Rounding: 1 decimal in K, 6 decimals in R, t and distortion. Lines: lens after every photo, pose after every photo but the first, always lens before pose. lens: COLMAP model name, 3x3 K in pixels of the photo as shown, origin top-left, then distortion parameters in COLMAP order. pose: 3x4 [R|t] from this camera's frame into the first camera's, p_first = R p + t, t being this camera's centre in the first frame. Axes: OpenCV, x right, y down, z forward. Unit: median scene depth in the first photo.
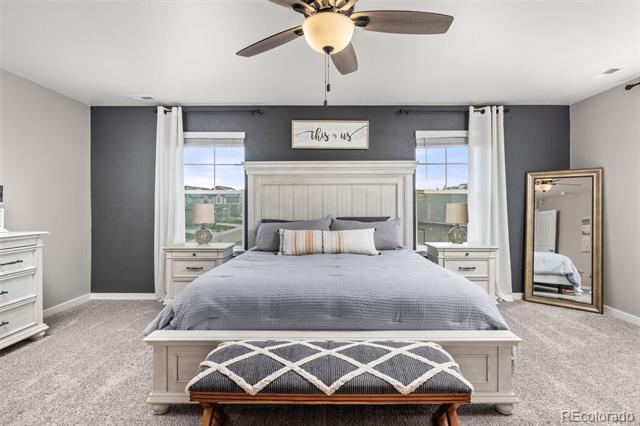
lens RADIAL K [[320.7, 0, 320.8], [0, 320.7, 212.6], [0, 0, 1]] dist [-0.005347, 0.000061]
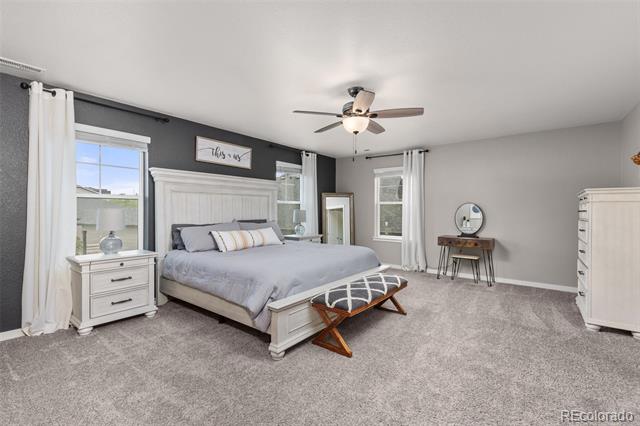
lens RADIAL K [[290.1, 0, 320.5], [0, 290.1, 212.1], [0, 0, 1]] dist [0.003062, 0.000410]
pose [[0.615002, 0.002813, 0.788520, -0.633323], [-0.000527, 0.999995, -0.003156, -0.015424], [-0.788525, 0.001525, 0.615001, 0.023460]]
